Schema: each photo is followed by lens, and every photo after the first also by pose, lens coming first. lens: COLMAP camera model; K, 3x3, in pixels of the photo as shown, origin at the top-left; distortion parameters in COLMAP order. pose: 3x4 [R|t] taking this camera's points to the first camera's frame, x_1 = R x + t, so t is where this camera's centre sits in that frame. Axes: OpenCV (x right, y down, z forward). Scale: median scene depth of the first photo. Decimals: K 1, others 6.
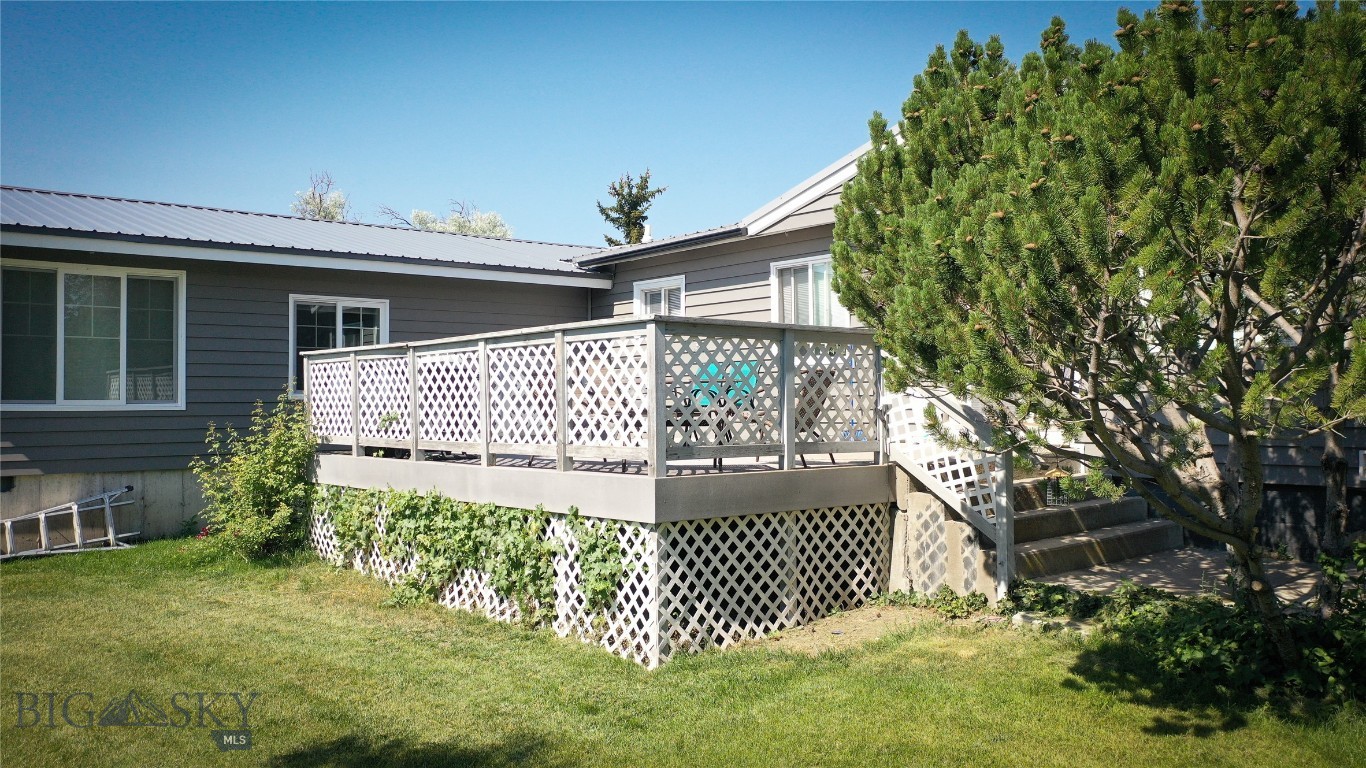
lens RADIAL K [[1089.2, 0, 678.2], [0, 1089.2, 385.0], [0, 0, 1]] dist [0.010742, 0.011363]
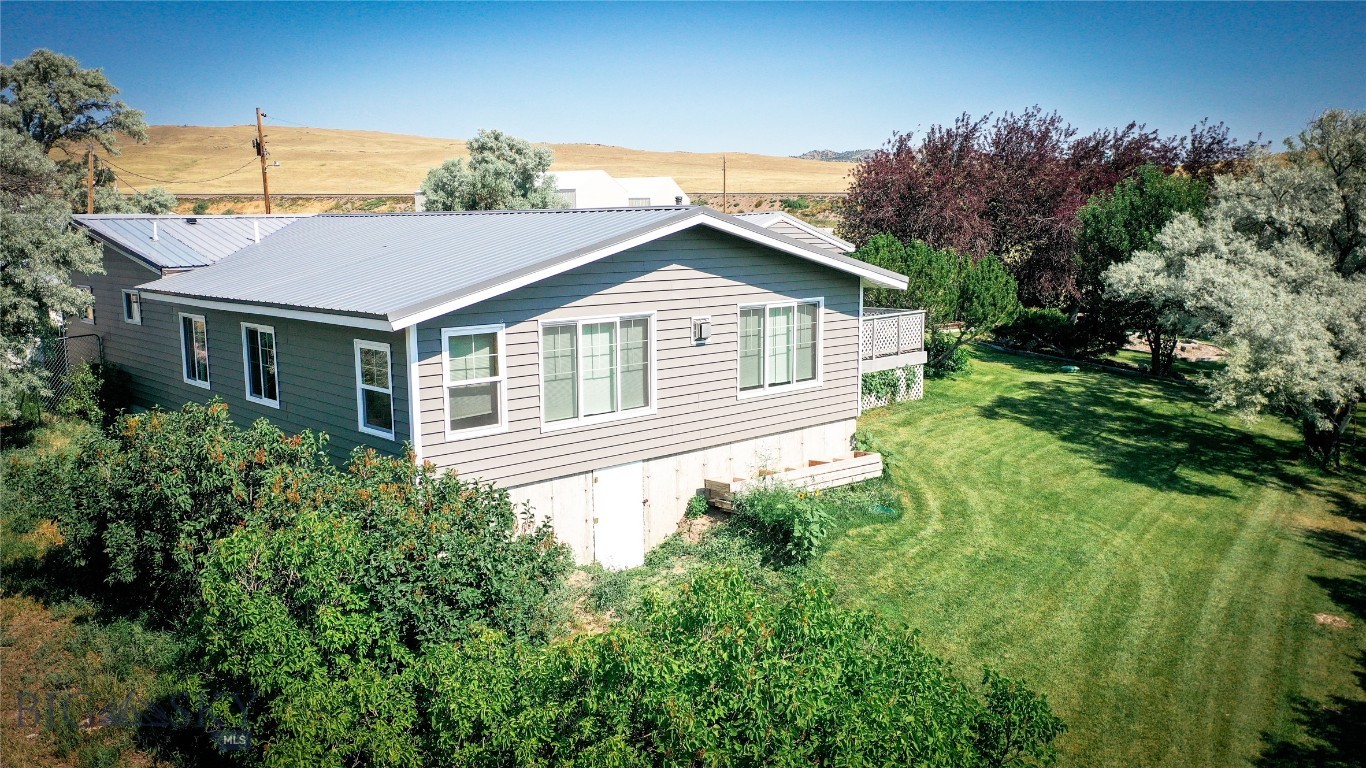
lens RADIAL K [[1089.2, 0, 678.2], [0, 1089.2, 385.0], [0, 0, 1]] dist [0.010742, 0.011363]
pose [[-0.062814, -0.139074, 0.988288, -3.506508], [-0.008114, 0.990282, 0.138839, -0.303606], [-0.997992, 0.000702, -0.063332, 1.922281]]
